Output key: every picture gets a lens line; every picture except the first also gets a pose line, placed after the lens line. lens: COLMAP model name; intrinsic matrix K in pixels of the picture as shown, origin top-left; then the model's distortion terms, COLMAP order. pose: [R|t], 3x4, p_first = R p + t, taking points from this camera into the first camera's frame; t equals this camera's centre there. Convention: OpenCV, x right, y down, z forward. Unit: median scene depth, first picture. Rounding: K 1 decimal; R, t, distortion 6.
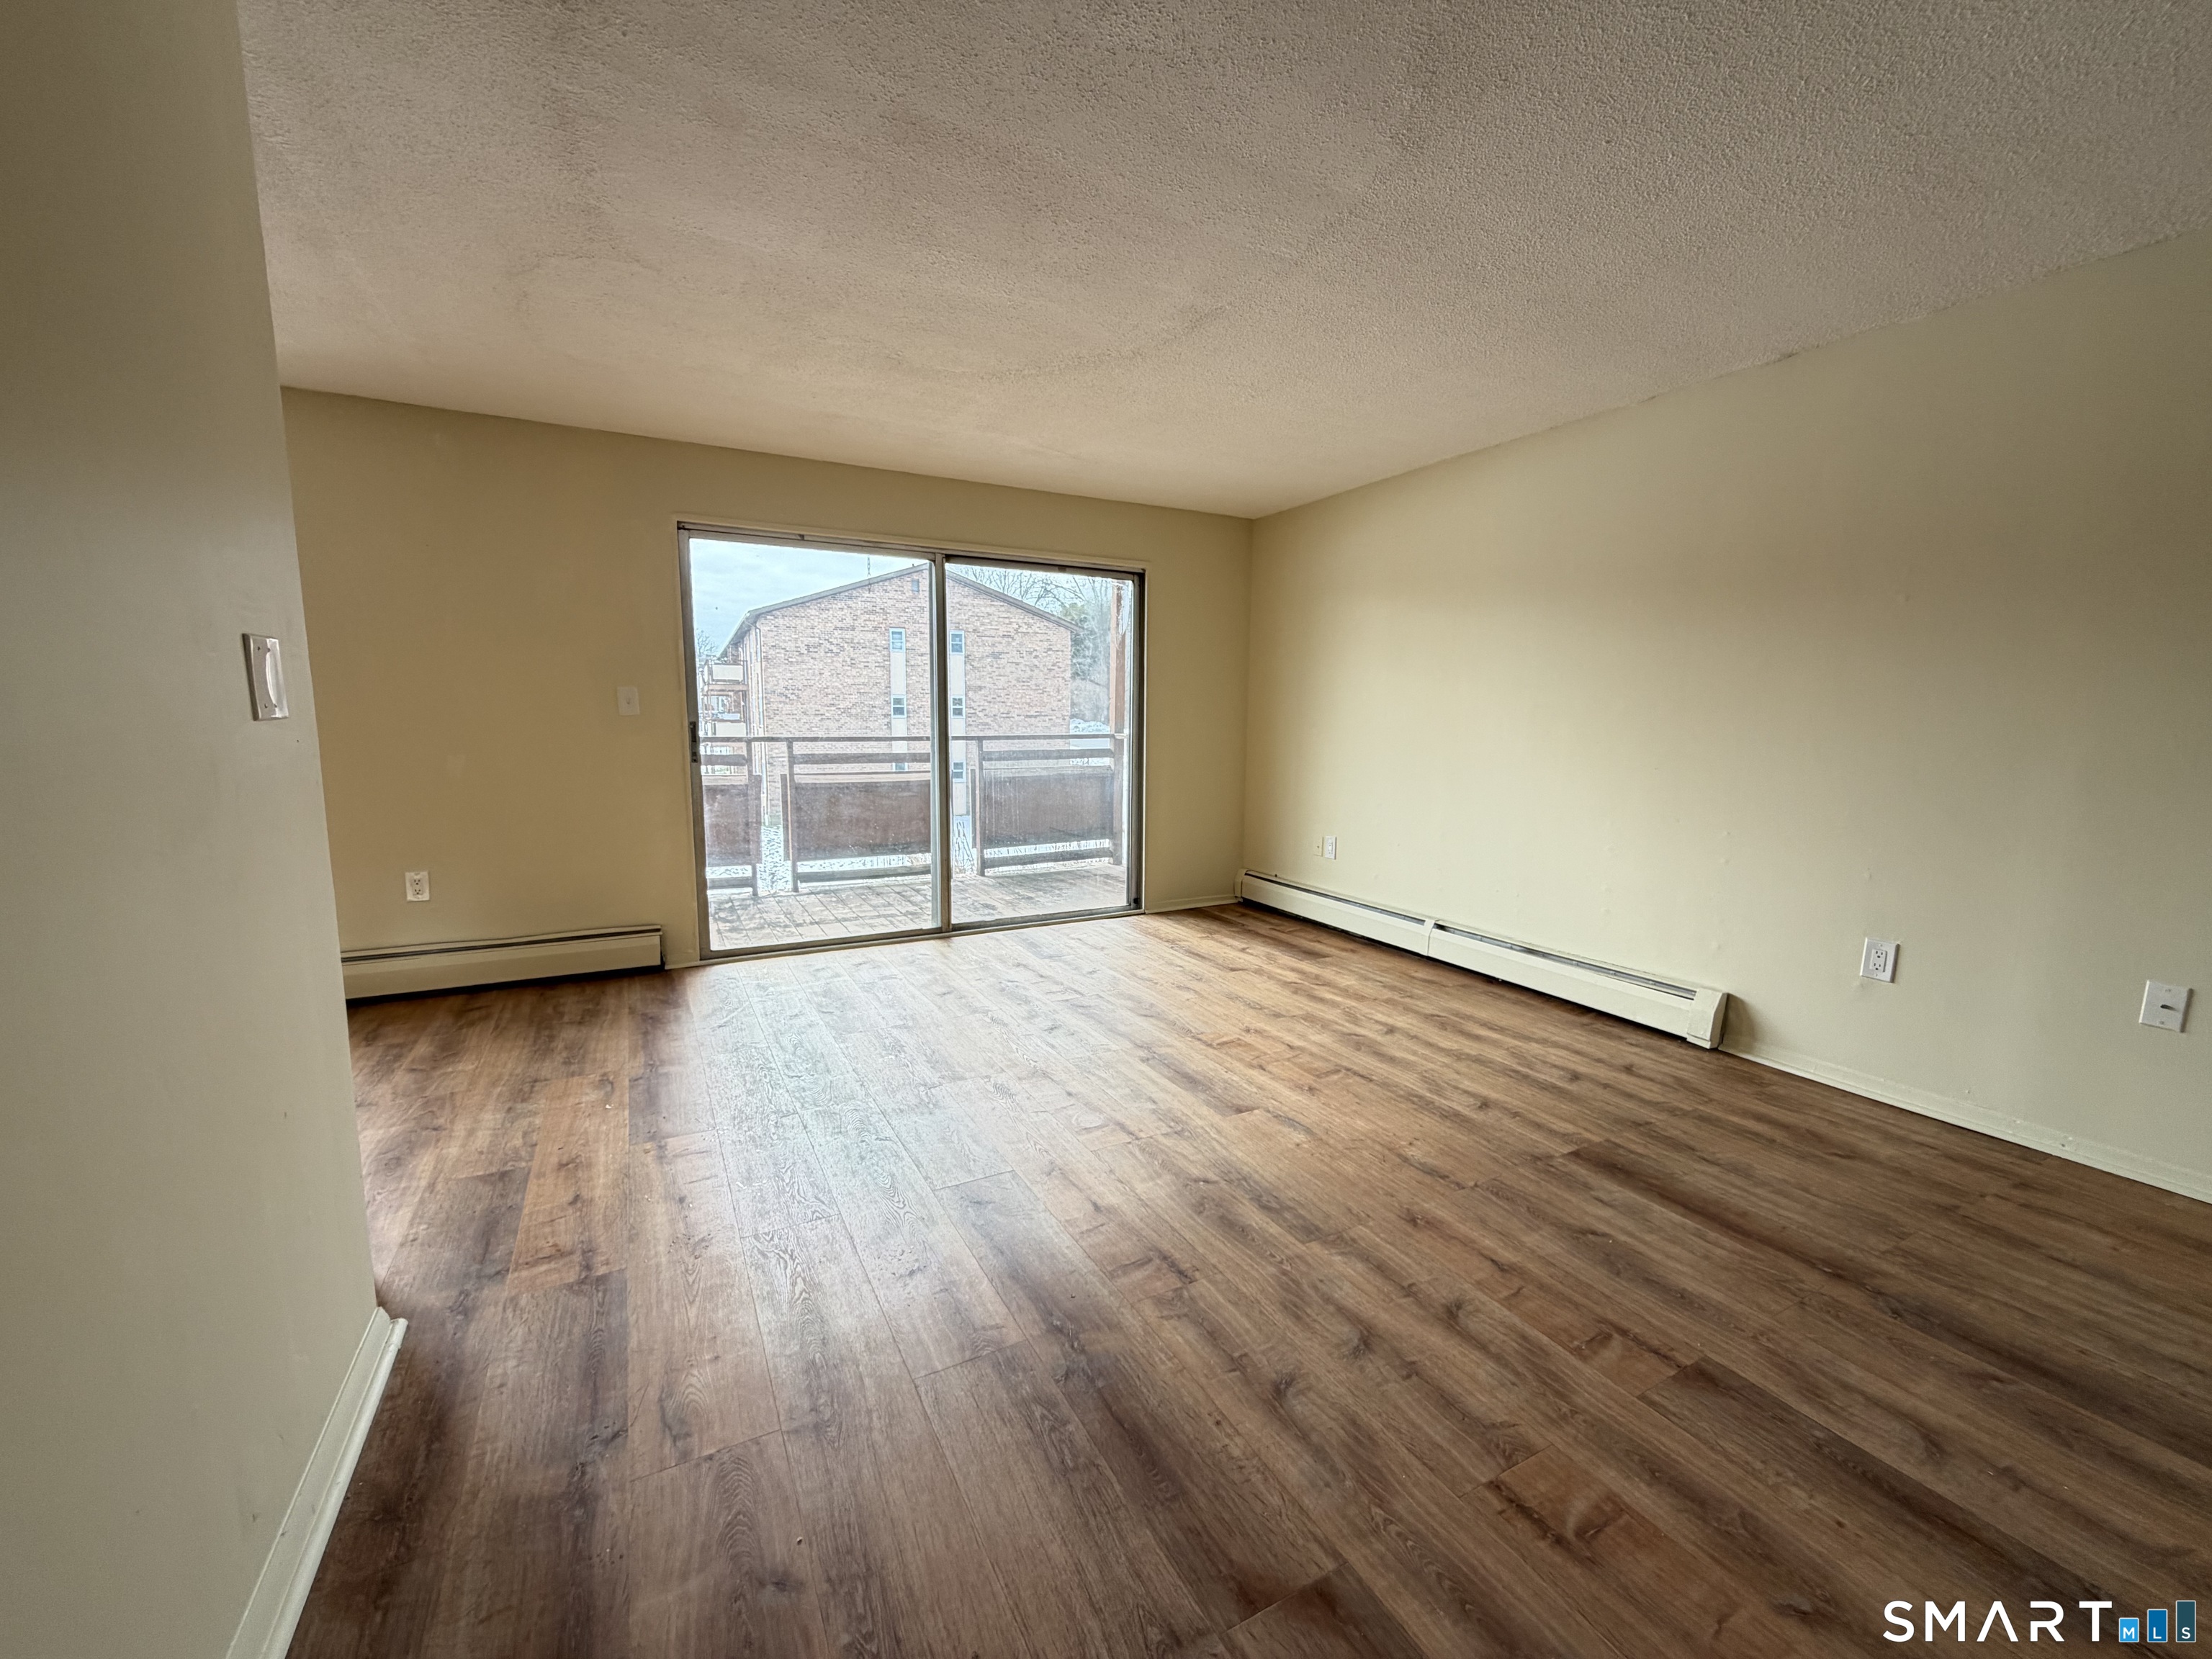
lens RADIAL K [[891.6, 0, 1102.6], [0, 891.6, 828.7], [0, 0, 1]] dist [0.003240, 0.000176]
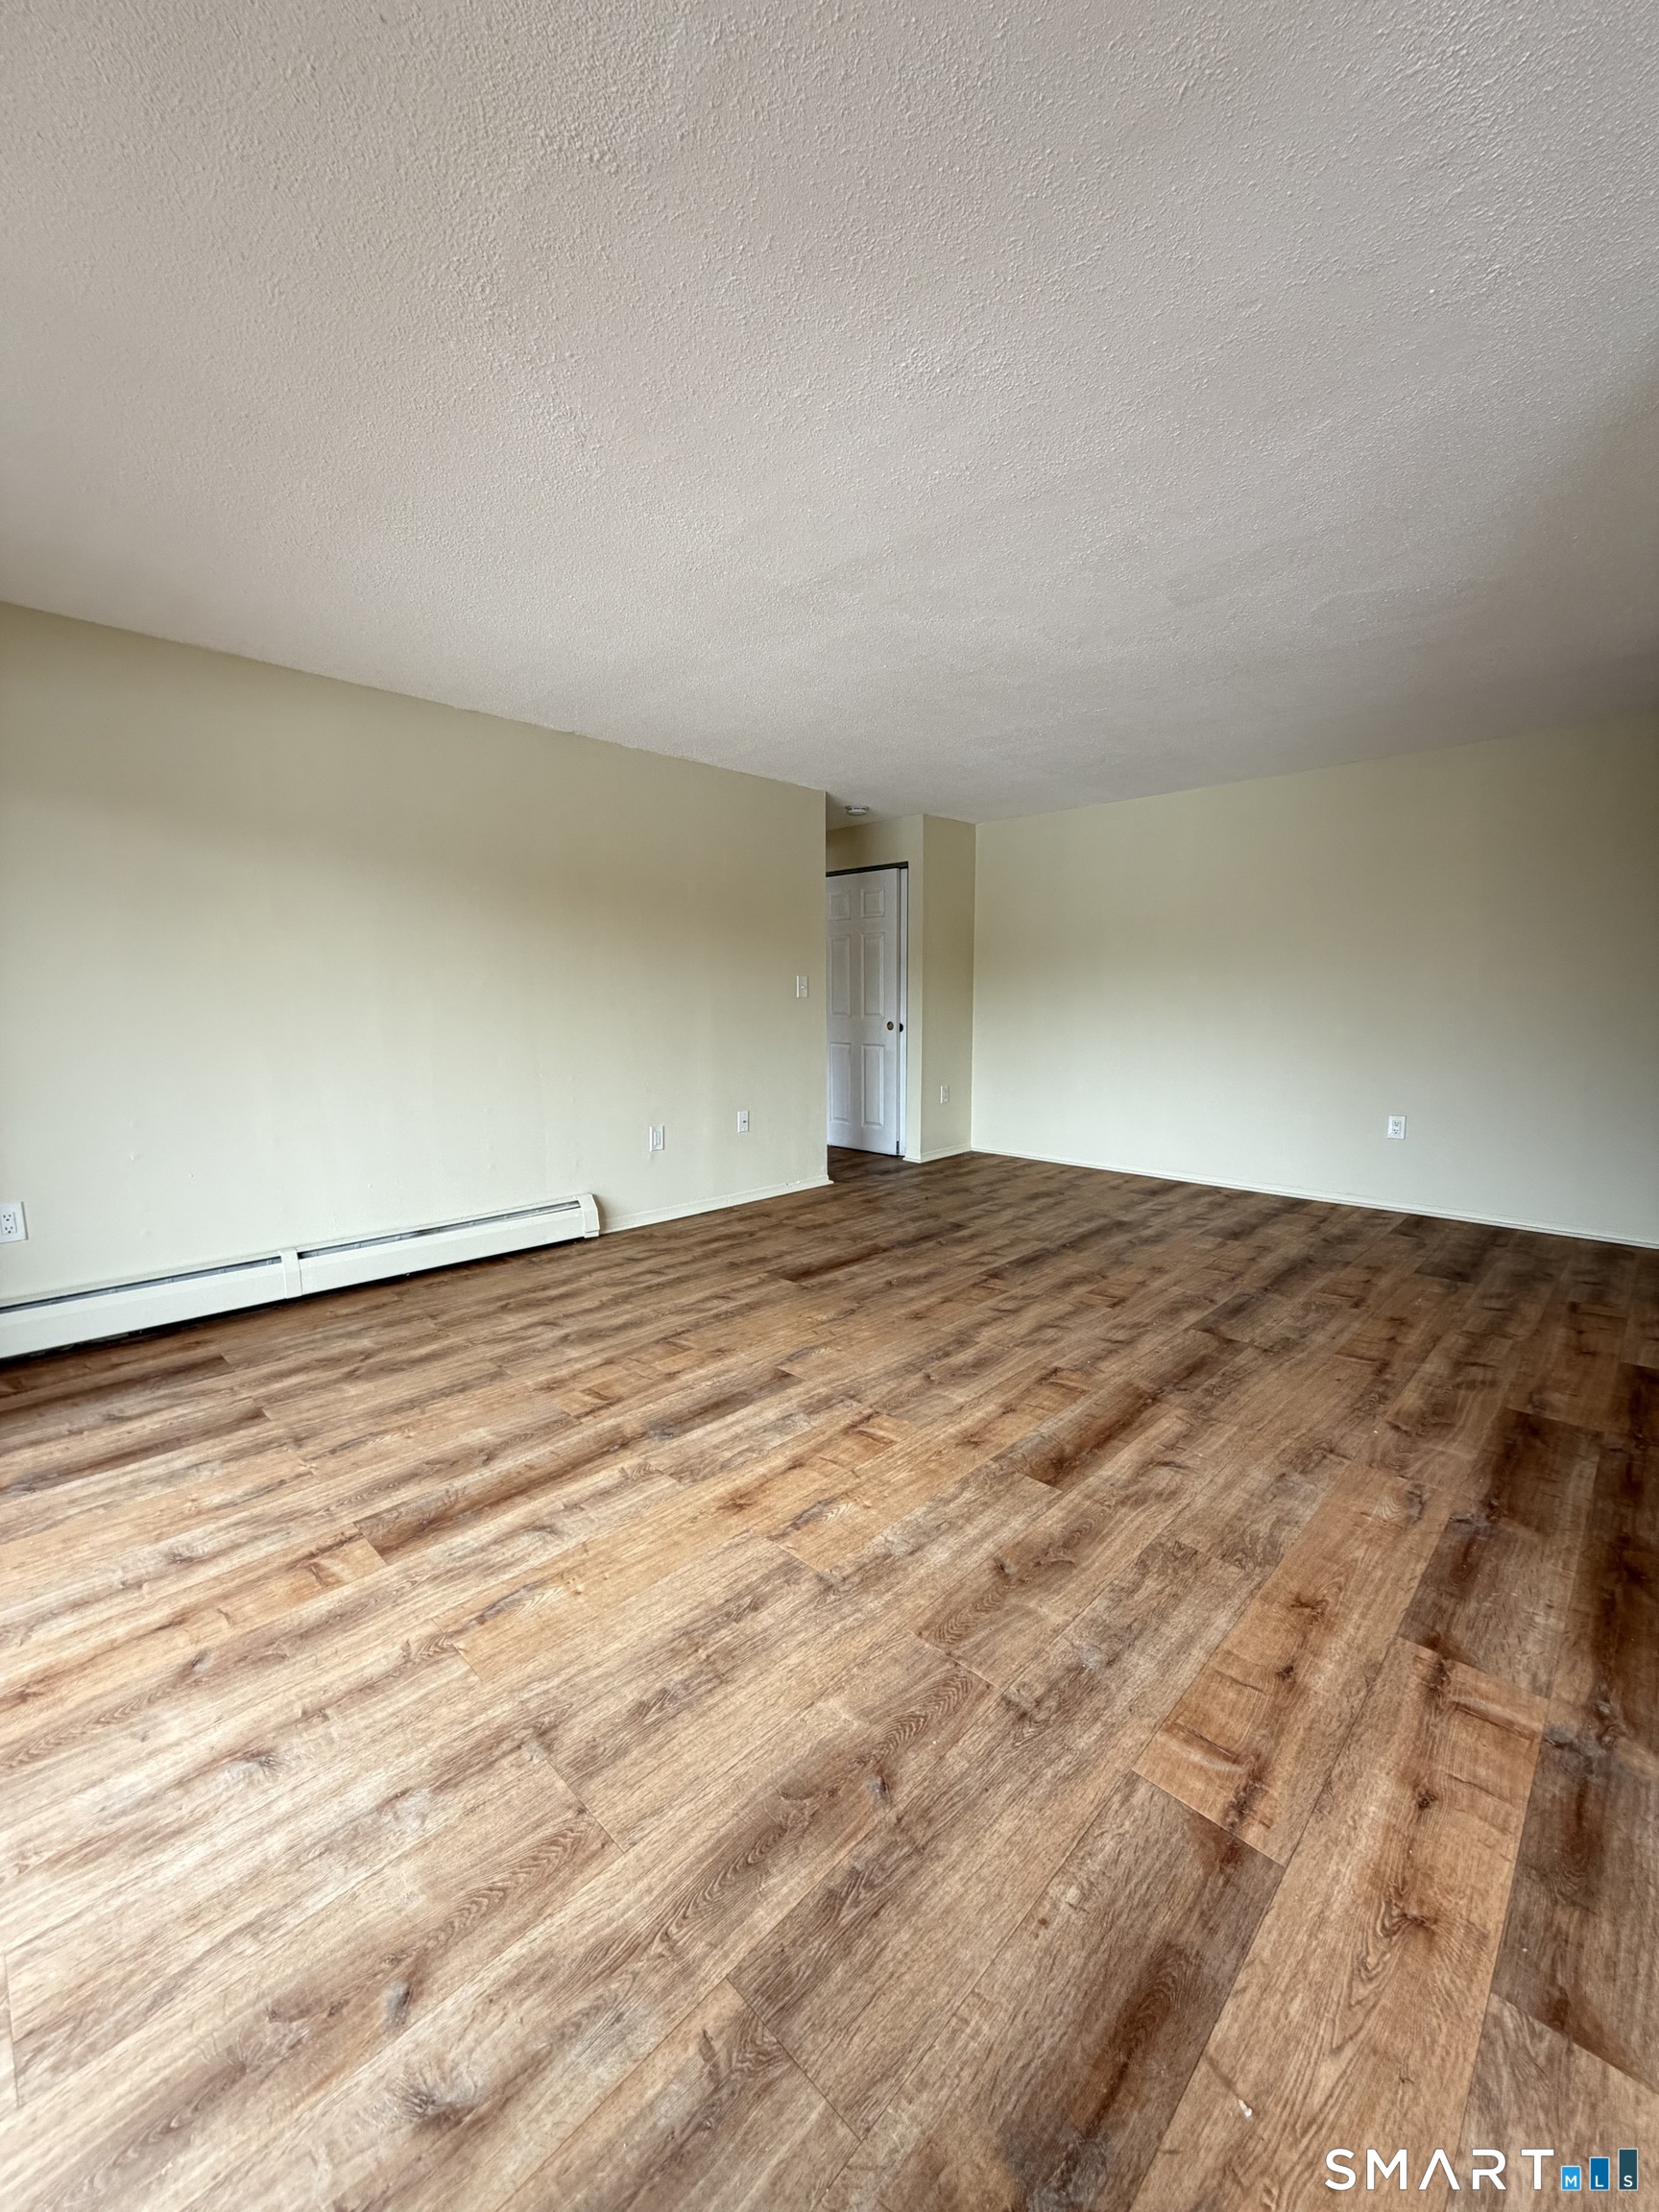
lens RADIAL K [[891.6, 0, 824.4], [0, 891.6, 1099.7], [0, 0, 1]] dist [0.003240, 0.000176]
pose [[-0.309482, -0.119217, 0.943402, -0.729363], [0.118803, 0.979489, 0.162751, -0.146081], [-0.943455, 0.162447, -0.288971, 1.104257]]
